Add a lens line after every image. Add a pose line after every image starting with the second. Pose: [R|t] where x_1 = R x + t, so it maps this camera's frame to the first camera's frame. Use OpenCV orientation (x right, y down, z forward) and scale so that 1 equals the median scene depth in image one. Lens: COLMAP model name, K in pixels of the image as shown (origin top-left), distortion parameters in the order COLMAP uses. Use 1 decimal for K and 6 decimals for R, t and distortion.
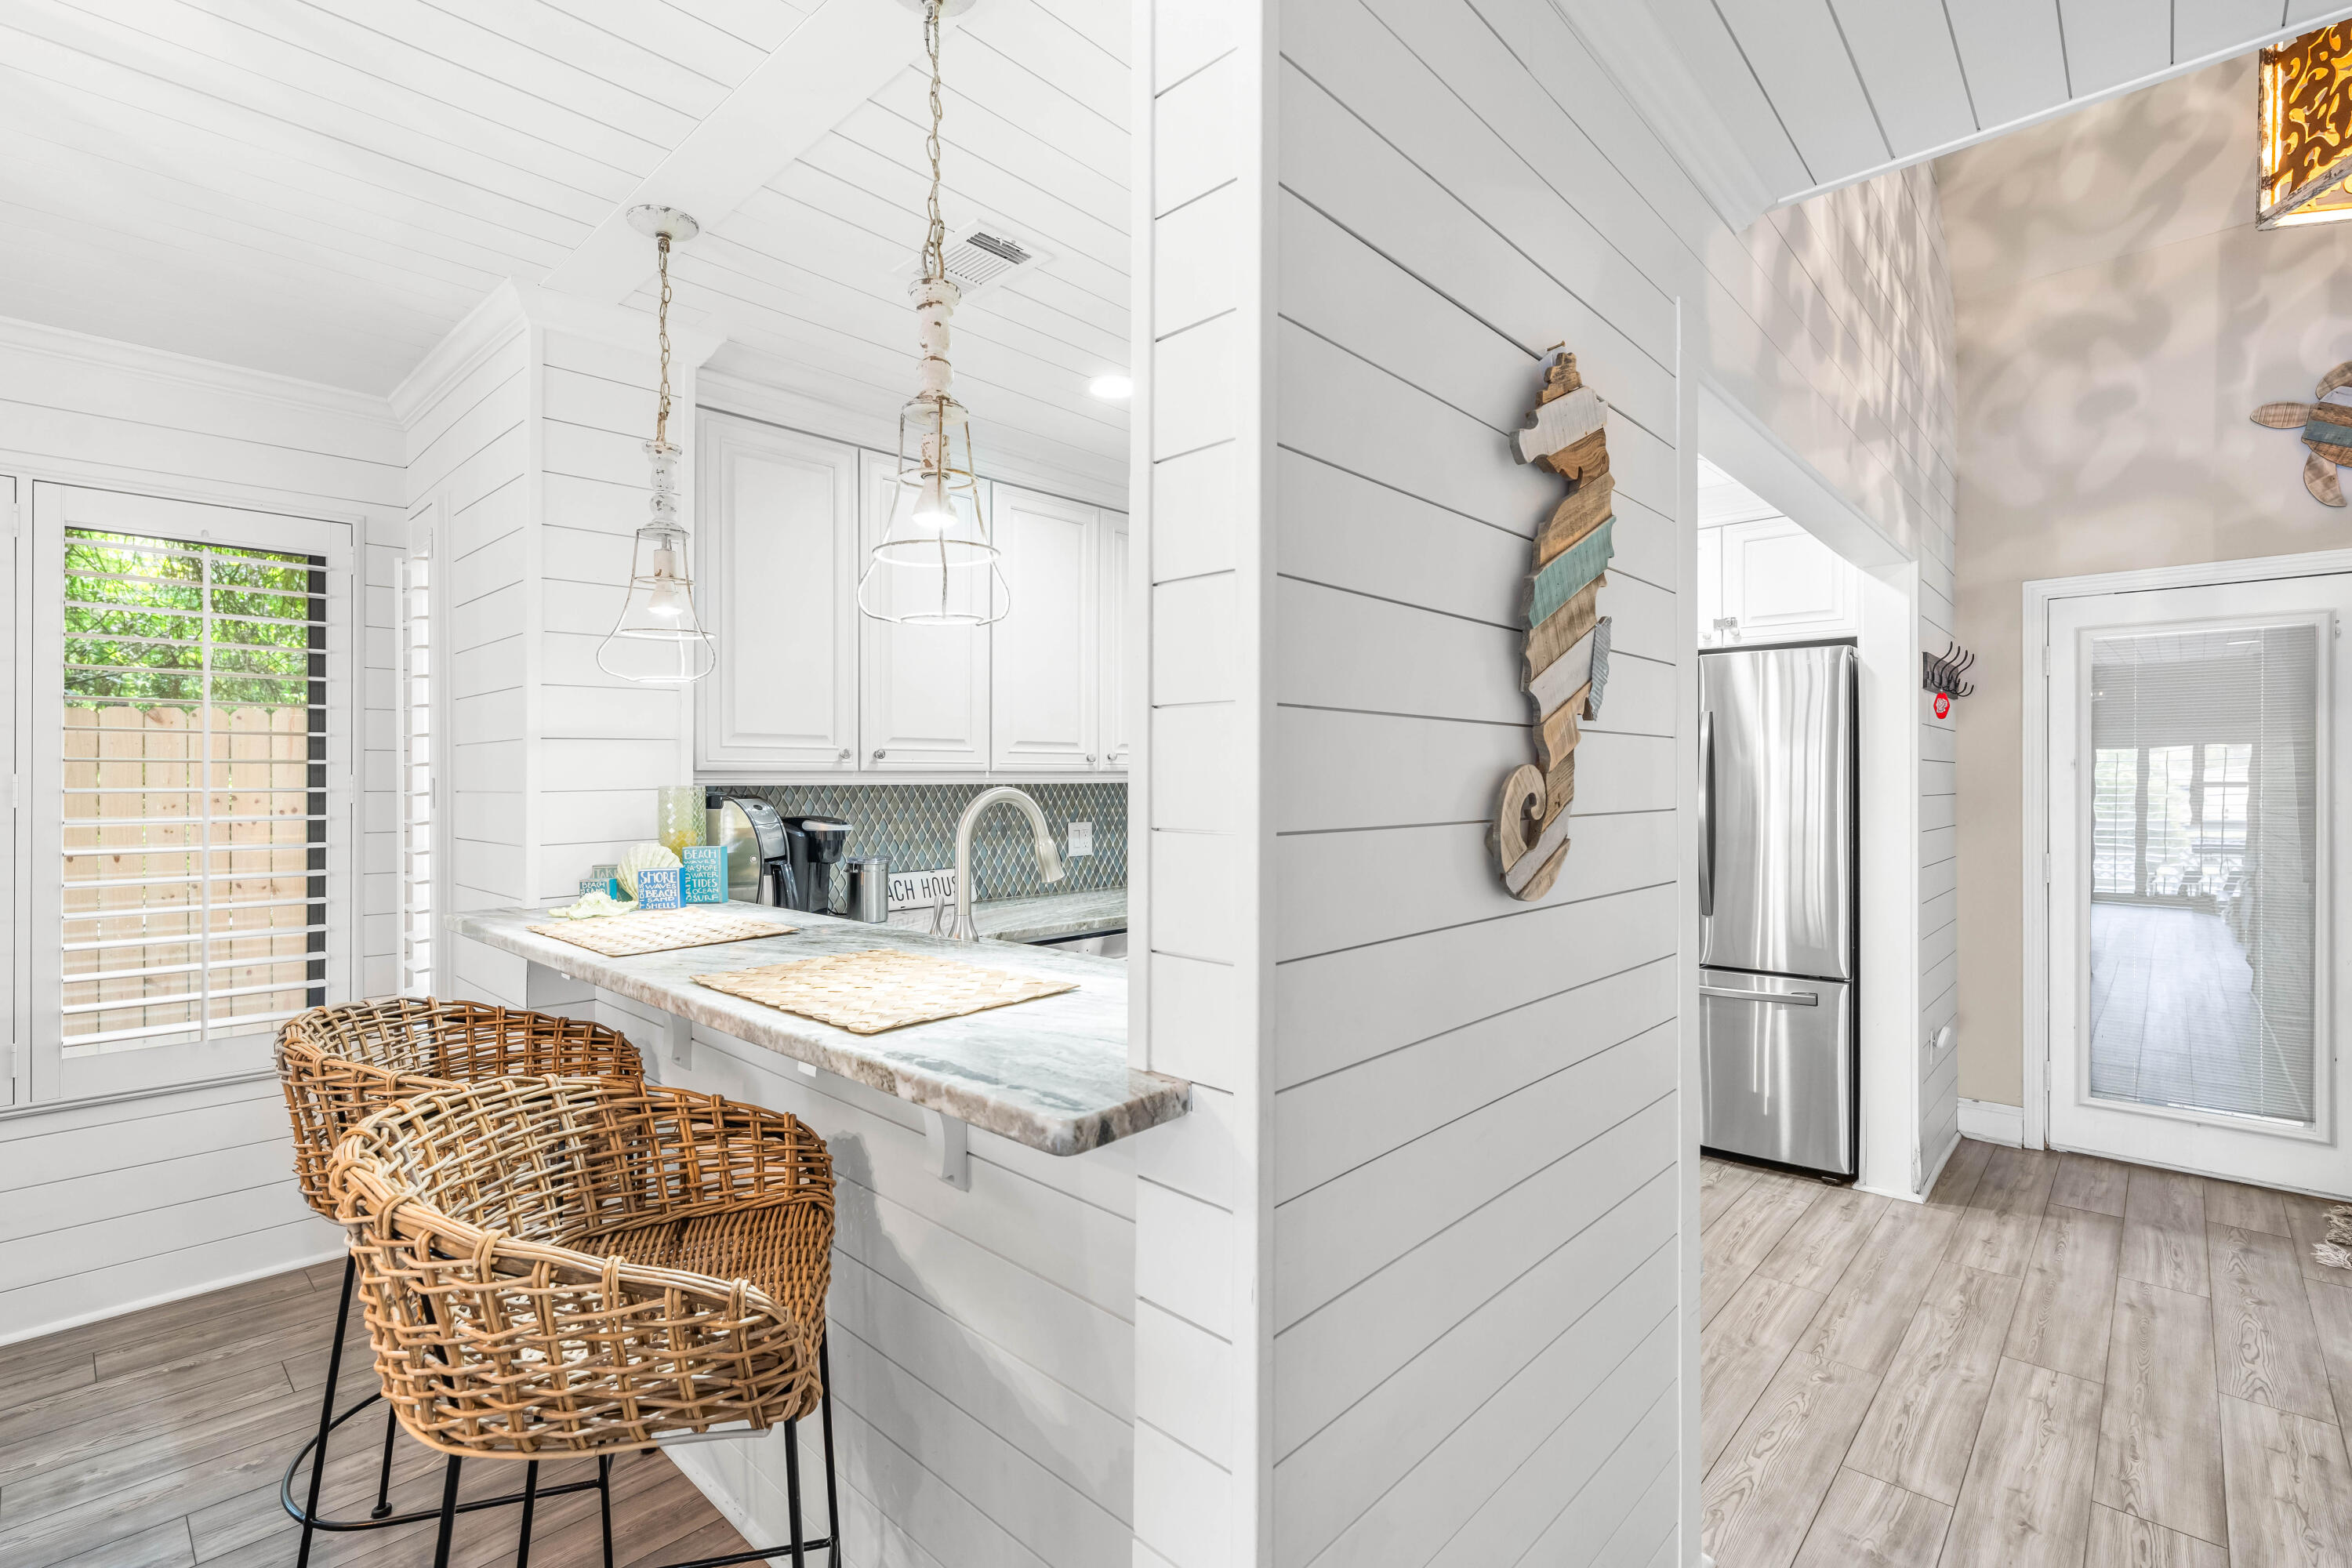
lens RADIAL K [[1057.4, 0, 1181.2], [0, 1057.4, 773.4], [0, 0, 1]] dist [-0.000180, 0.000114]
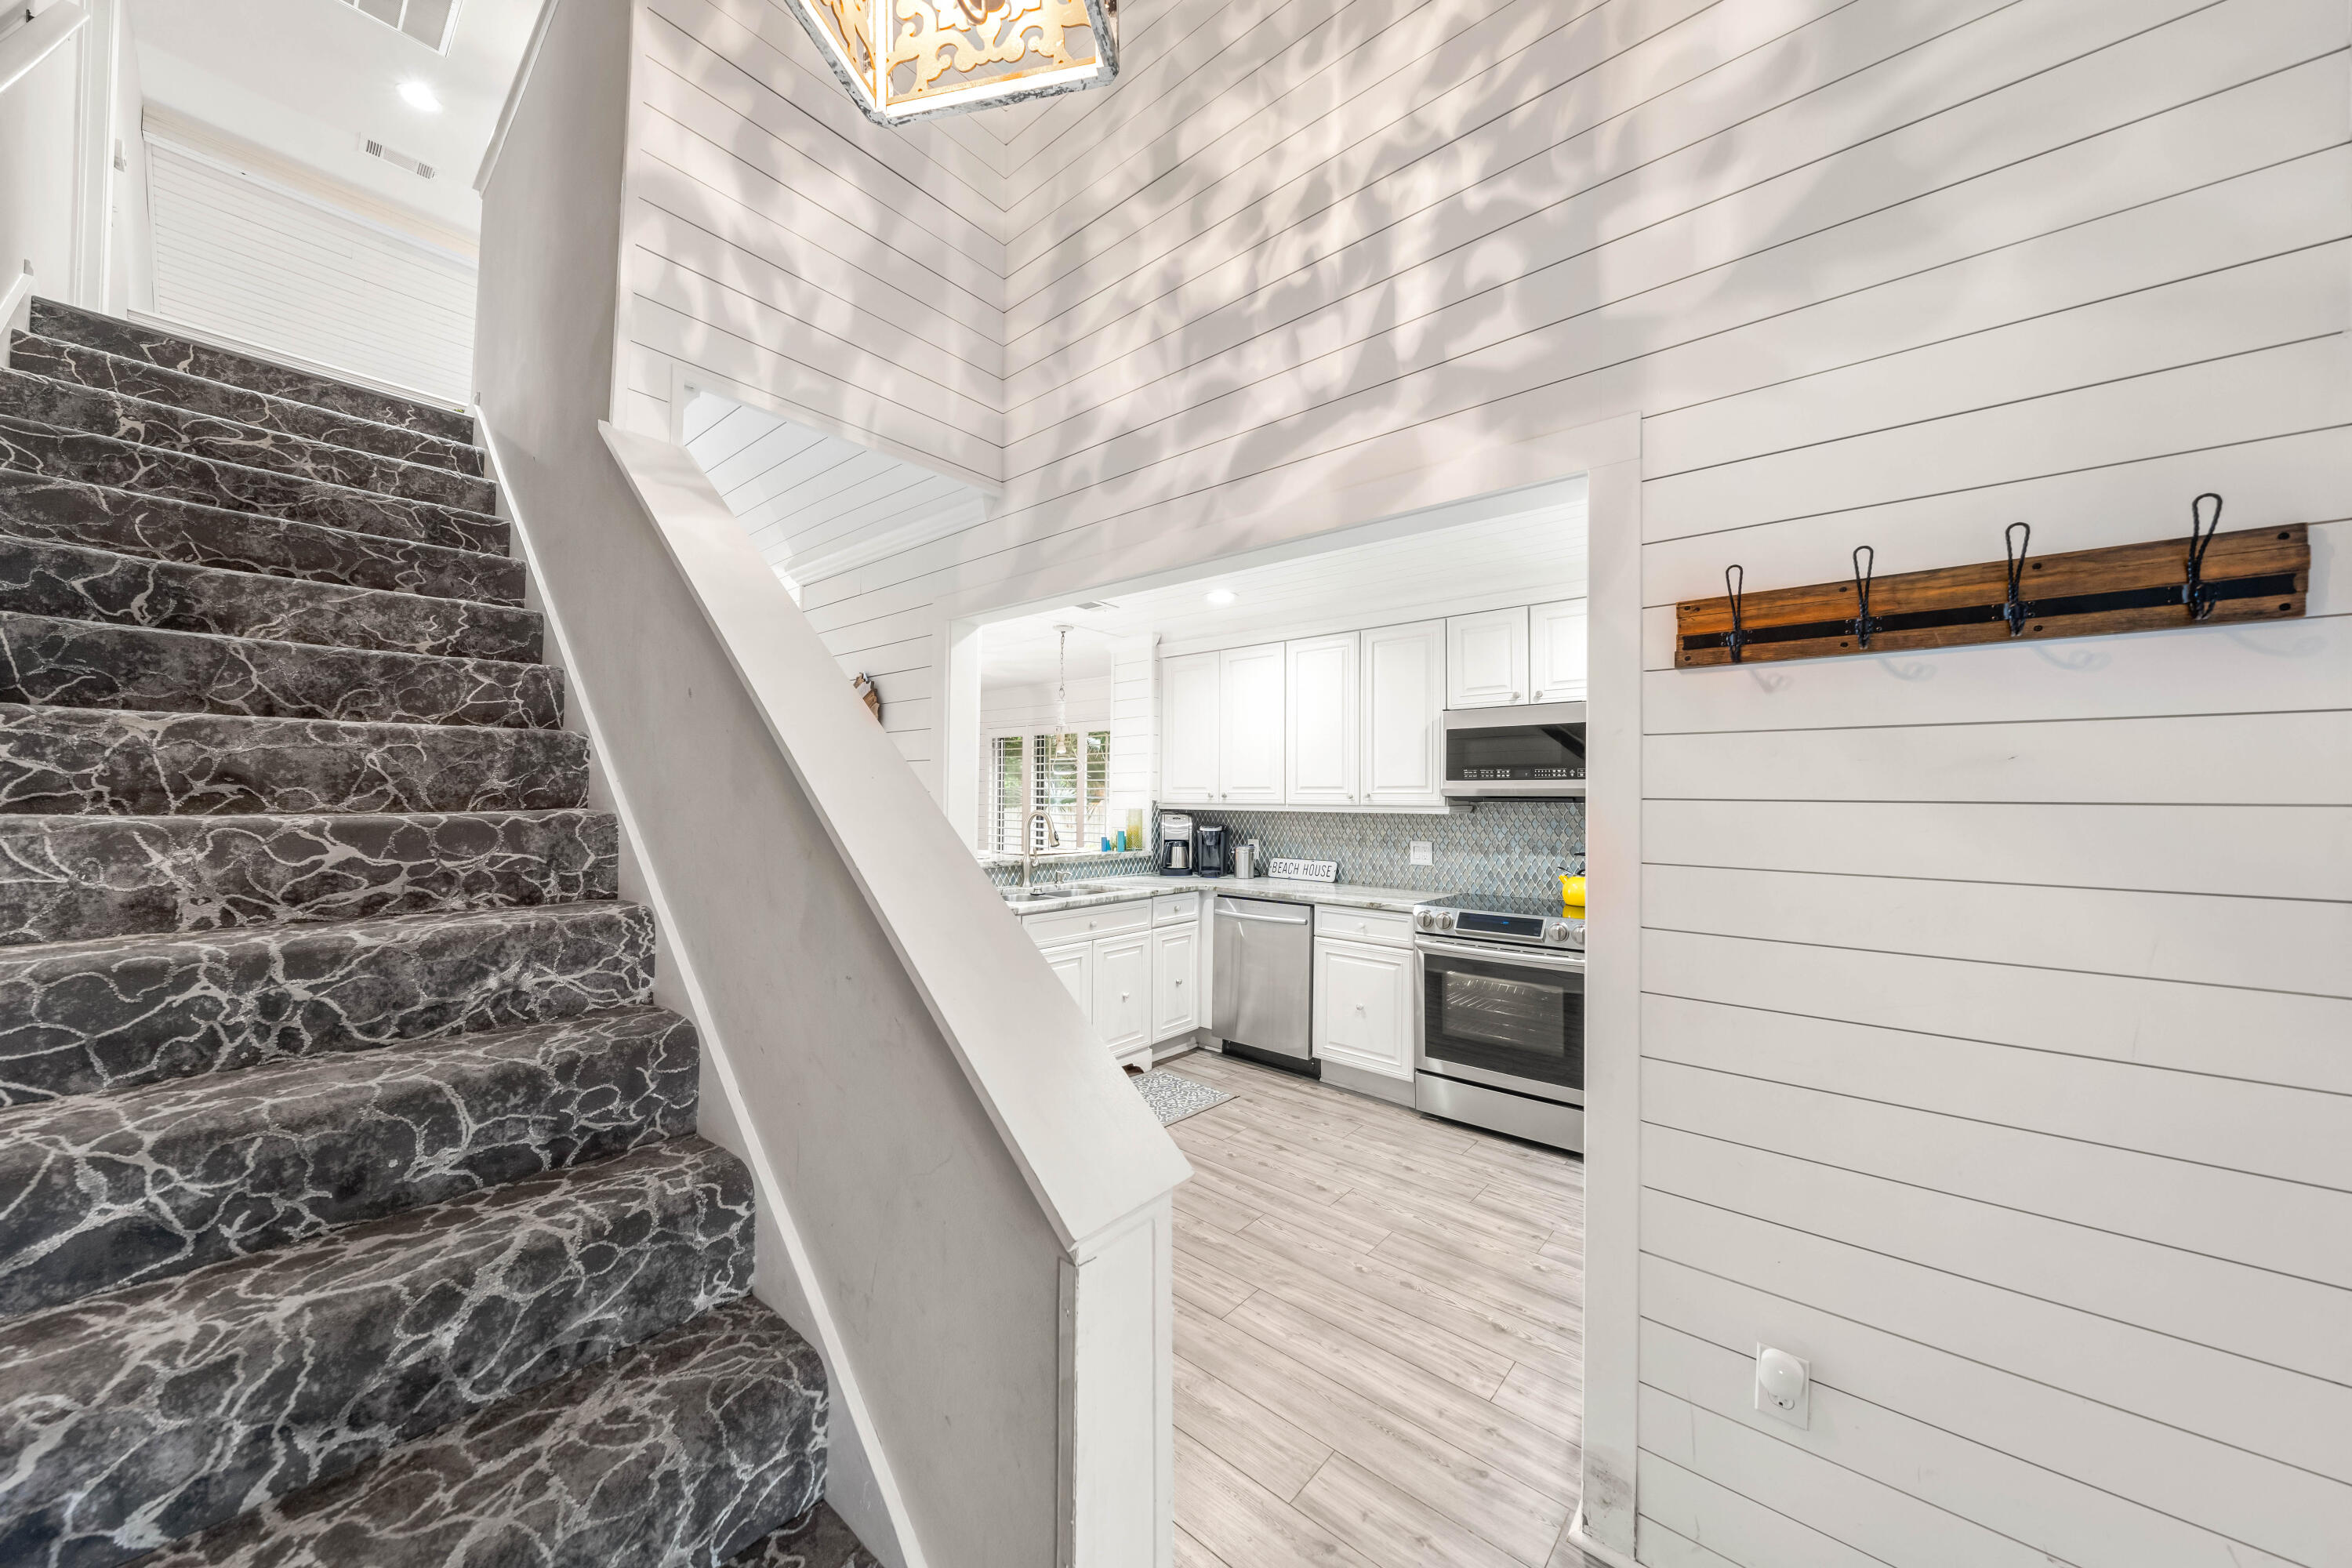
lens RADIAL K [[801.3, 0, 1178.6], [0, 801.3, 792.5], [0, 0, 1]] dist [-0.001142, -0.000085]
pose [[0.039625, -0.006823, -0.999191, 1.114553], [-0.006449, 0.999954, -0.007084, -0.010650], [0.999194, 0.006725, 0.039579, 0.737541]]
